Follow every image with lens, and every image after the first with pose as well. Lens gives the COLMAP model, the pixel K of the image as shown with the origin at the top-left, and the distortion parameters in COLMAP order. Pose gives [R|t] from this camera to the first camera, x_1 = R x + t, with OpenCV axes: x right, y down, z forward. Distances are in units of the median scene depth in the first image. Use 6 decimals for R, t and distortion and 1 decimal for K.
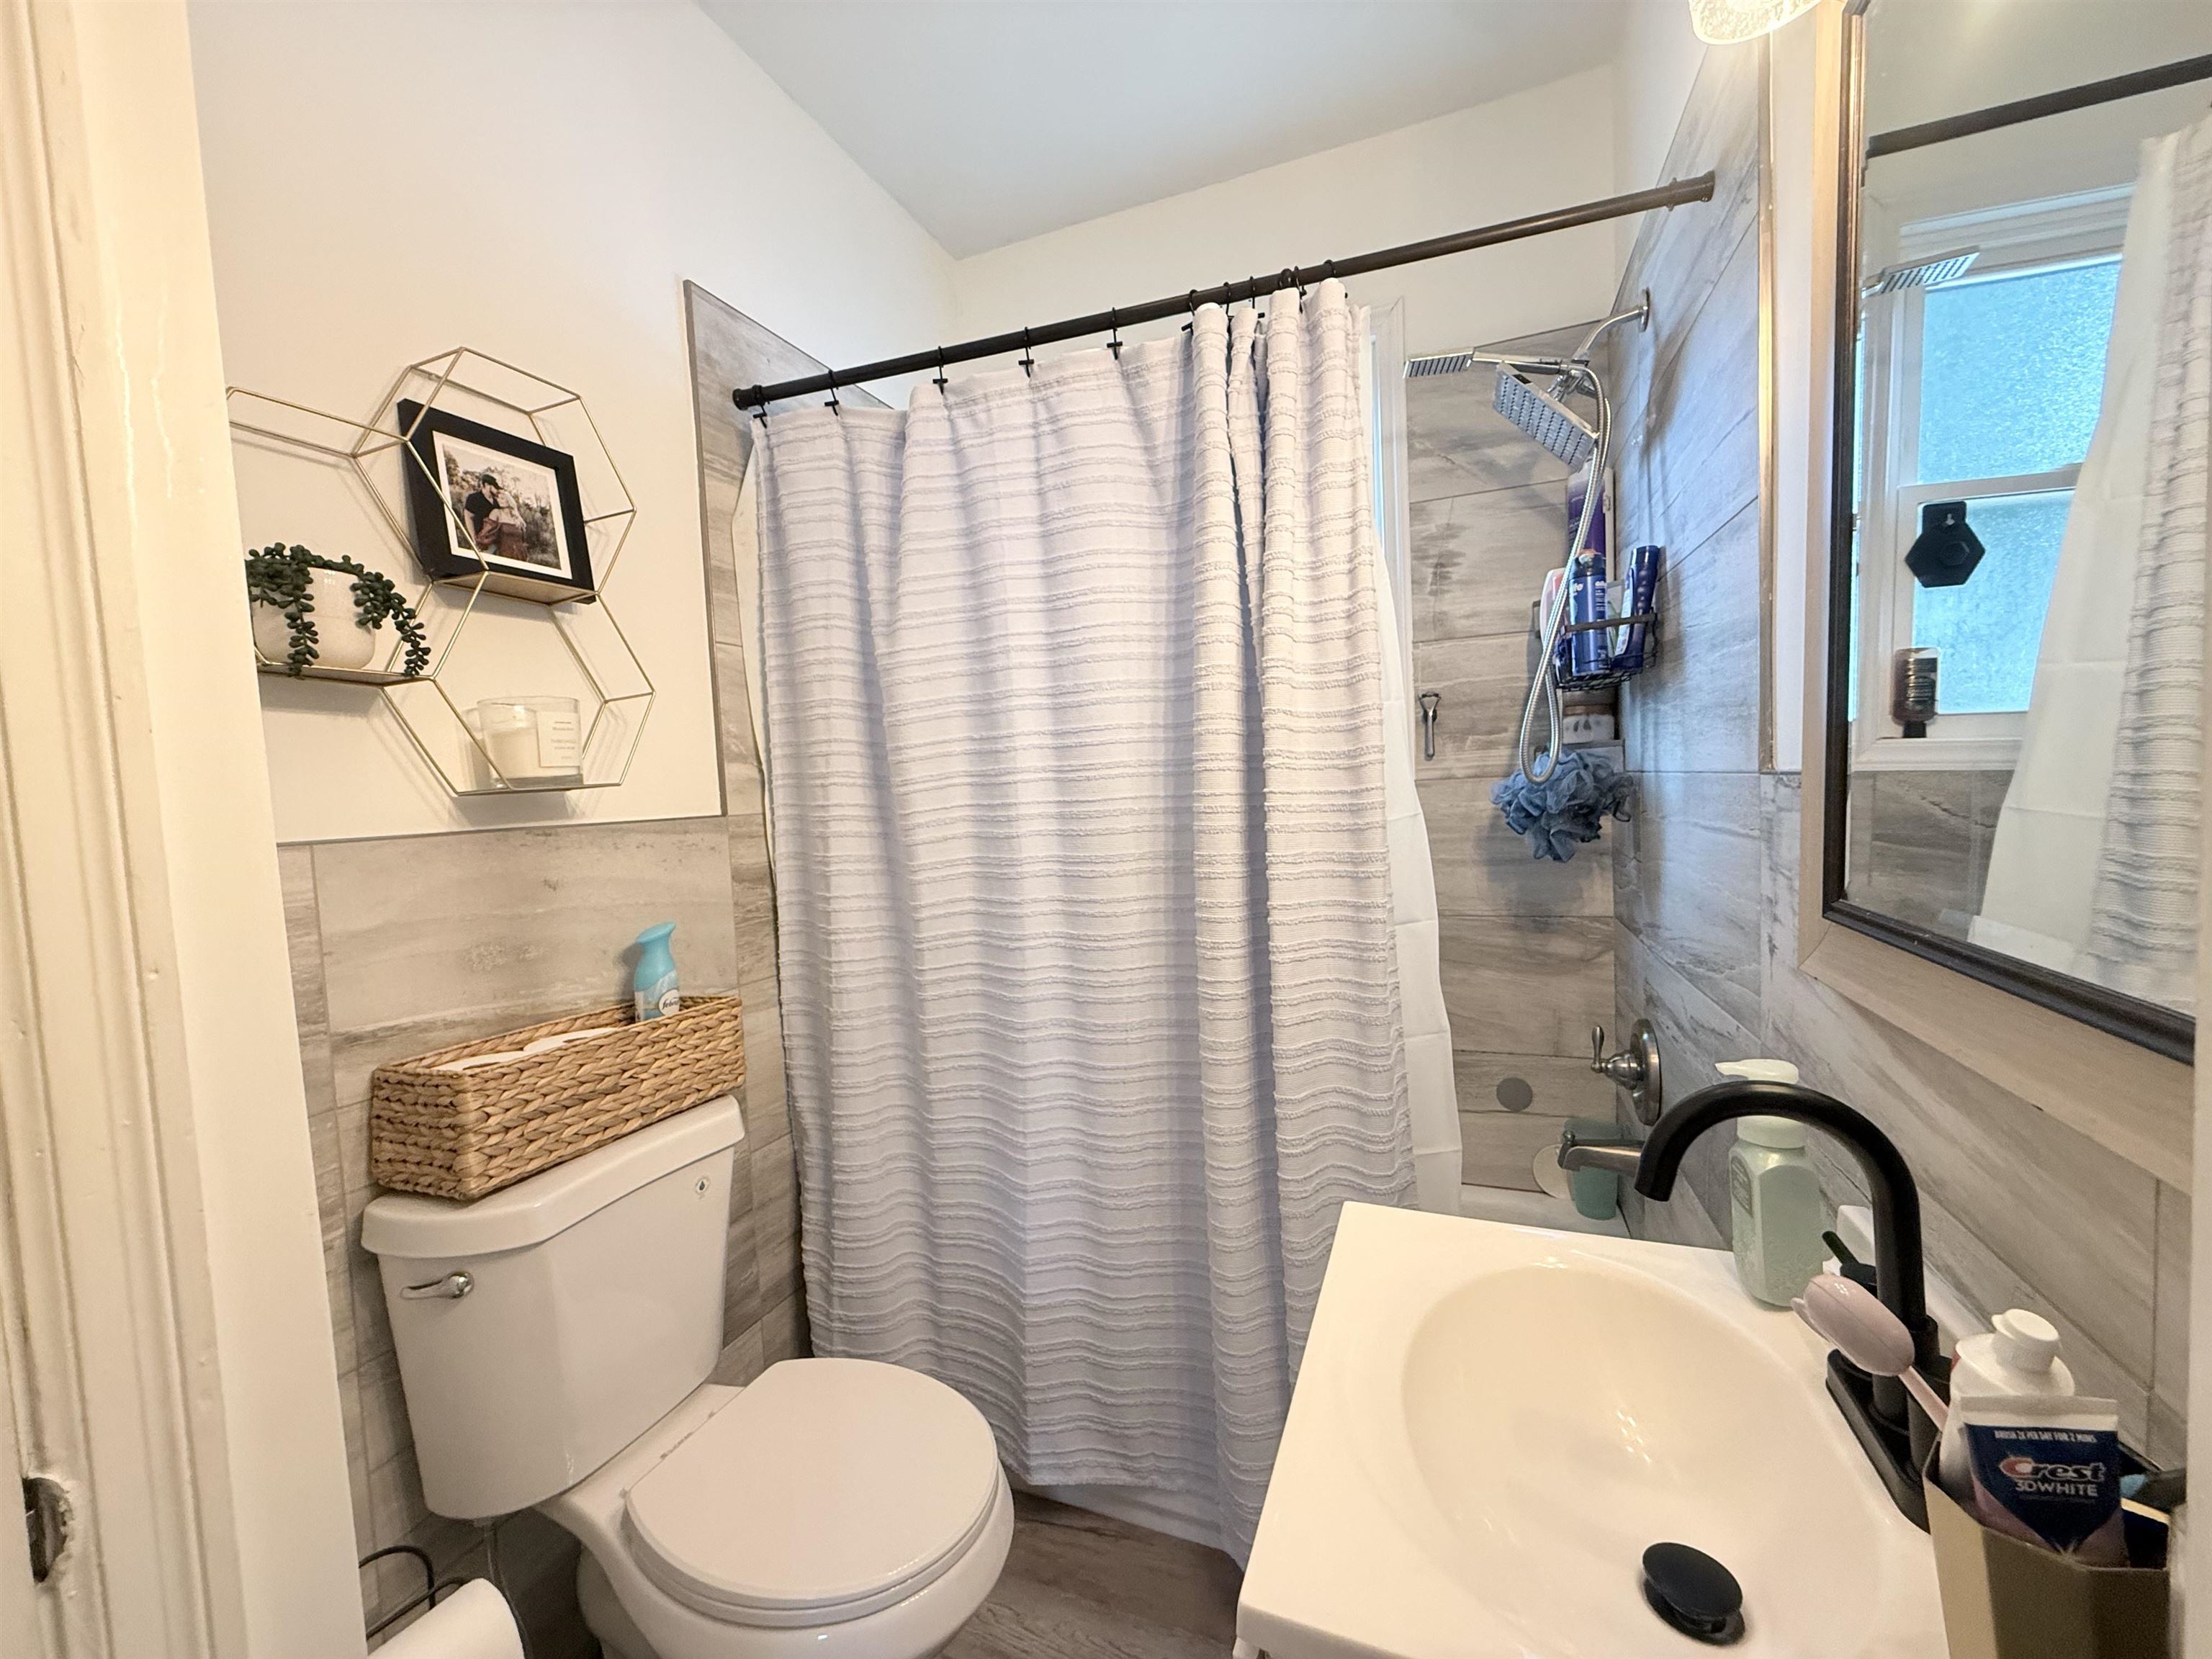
lens RADIAL K [[881.9, 0, 1093.5], [0, 881.9, 835.2], [0, 0, 1]] dist [0.000761, -0.000110]
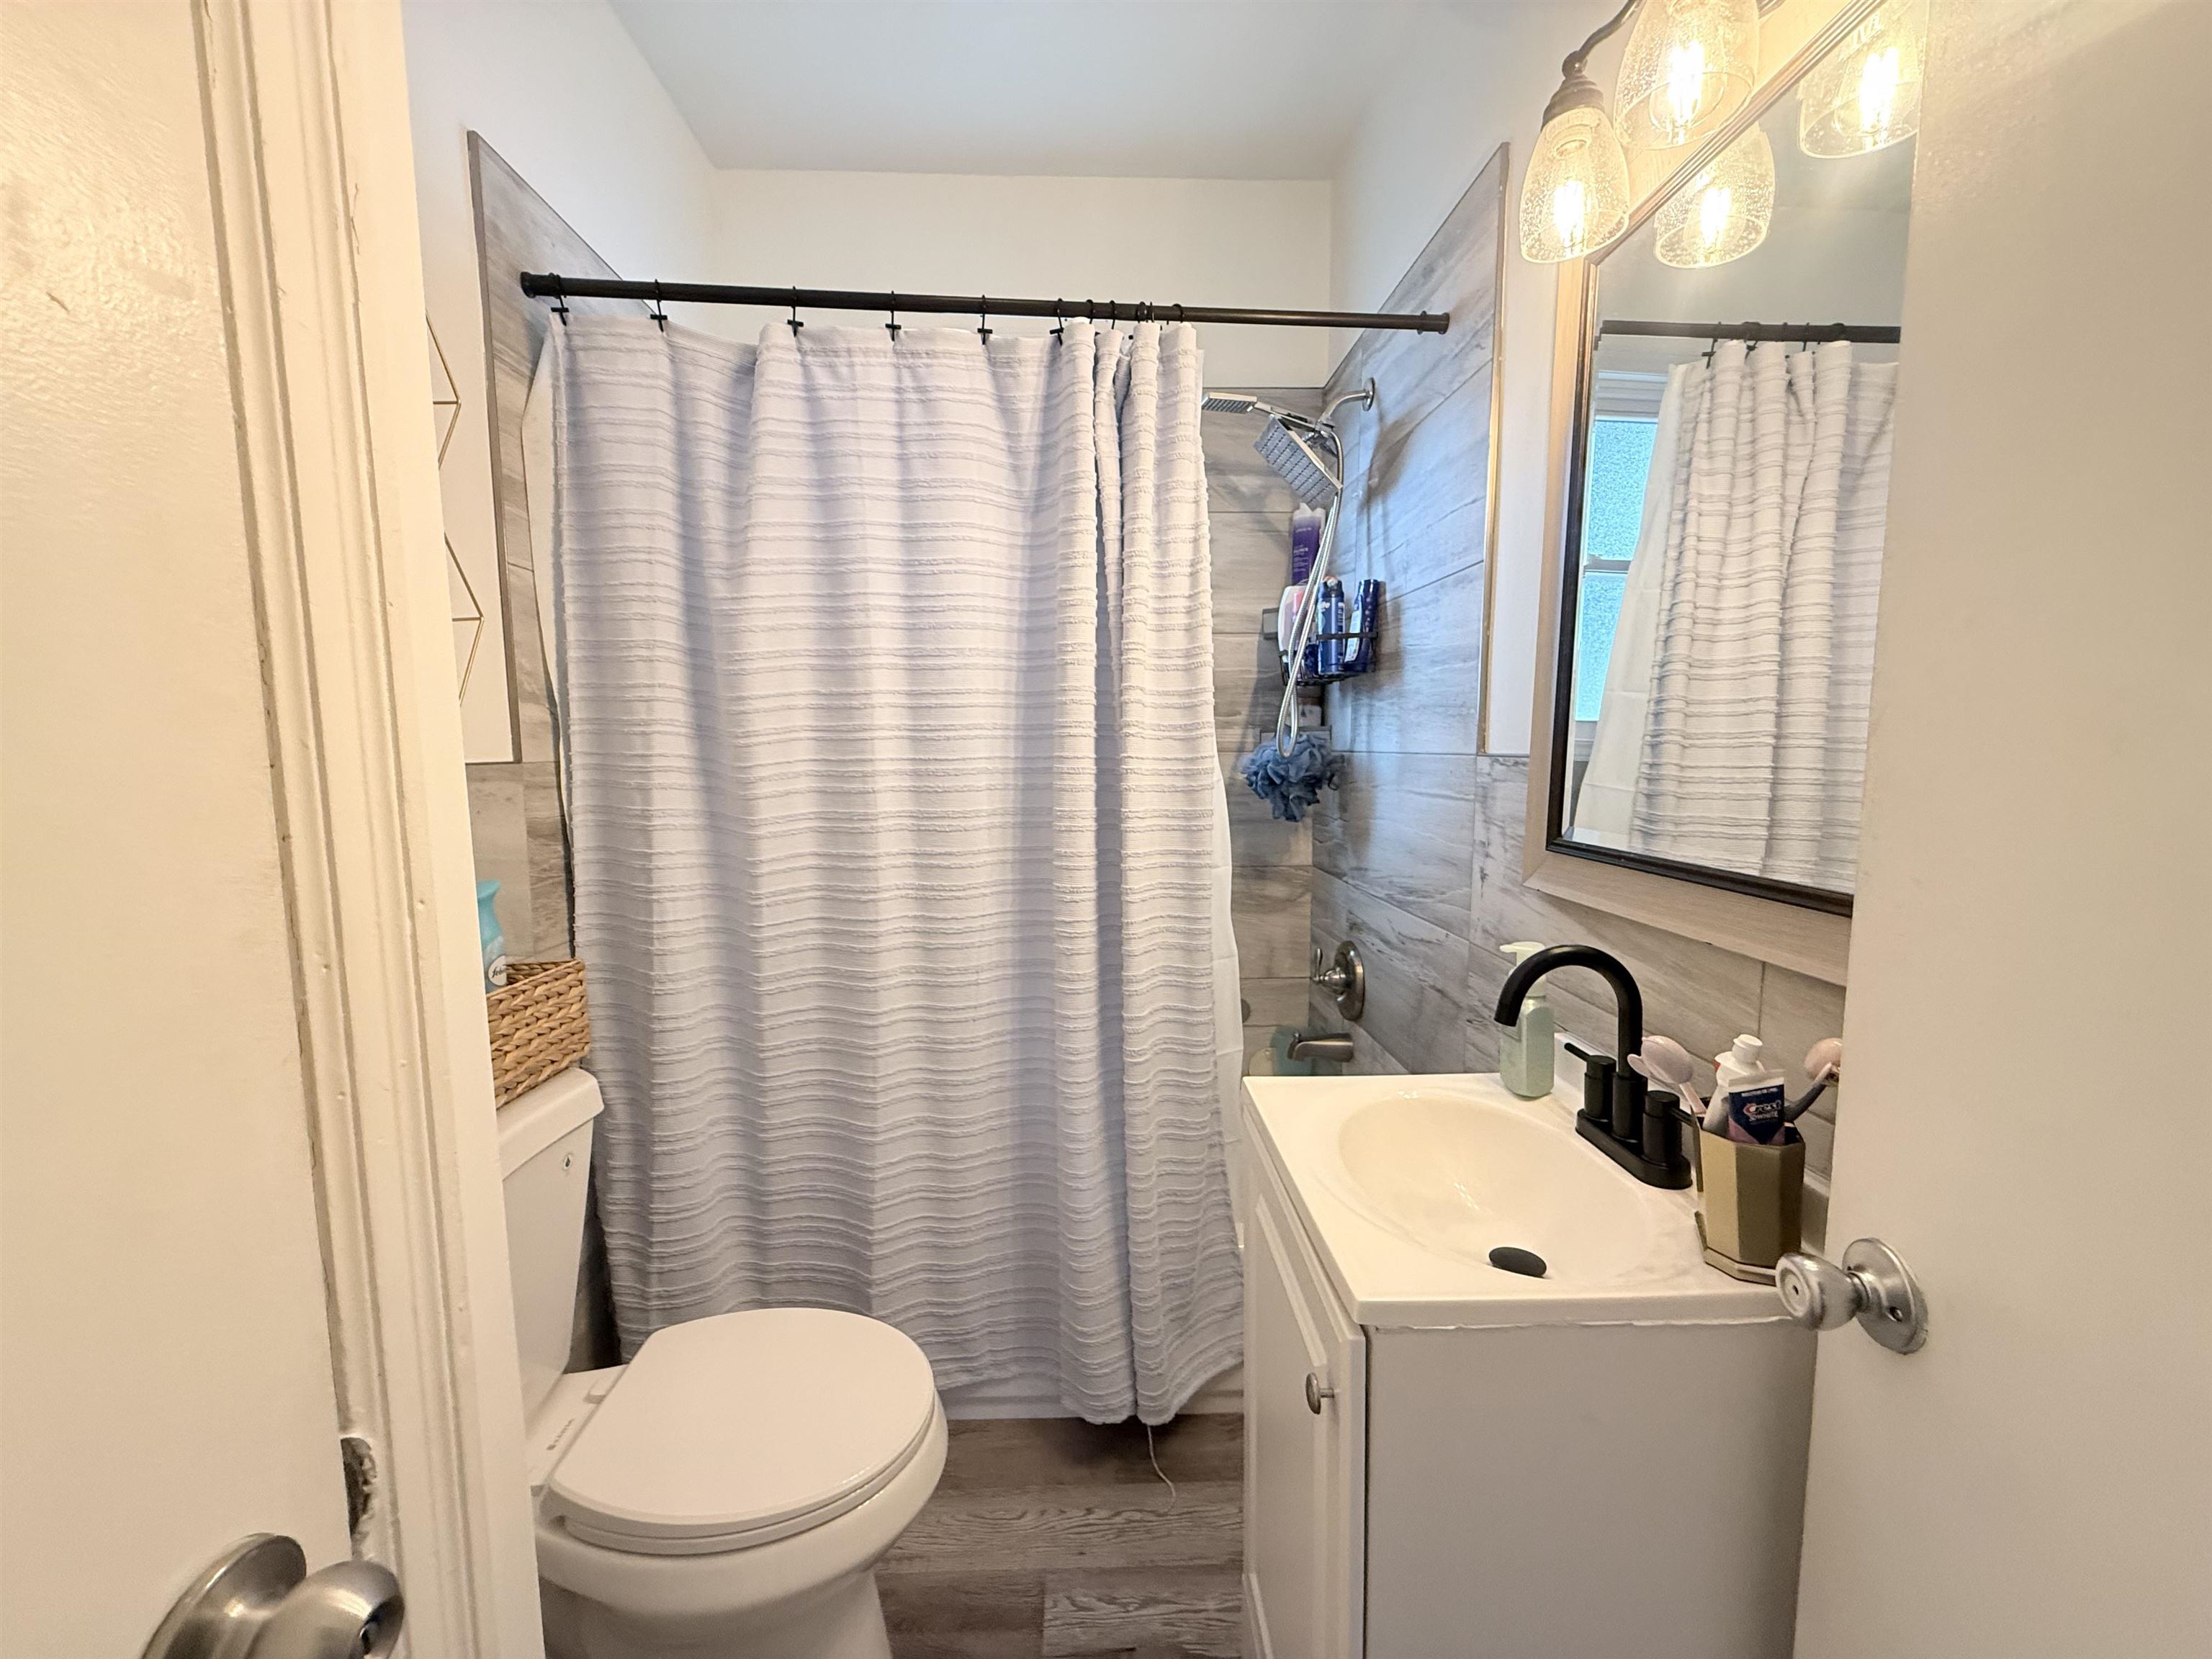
lens RADIAL K [[881.9, 0, 1096.9], [0, 881.9, 835.6], [0, 0, 1]] dist [0.000761, -0.000110]
pose [[0.916026, -0.000452, 0.401118, -0.264635], [-0.014335, 0.999324, 0.033864, 0.014051], [-0.400862, -0.036770, 0.915400, -0.048733]]
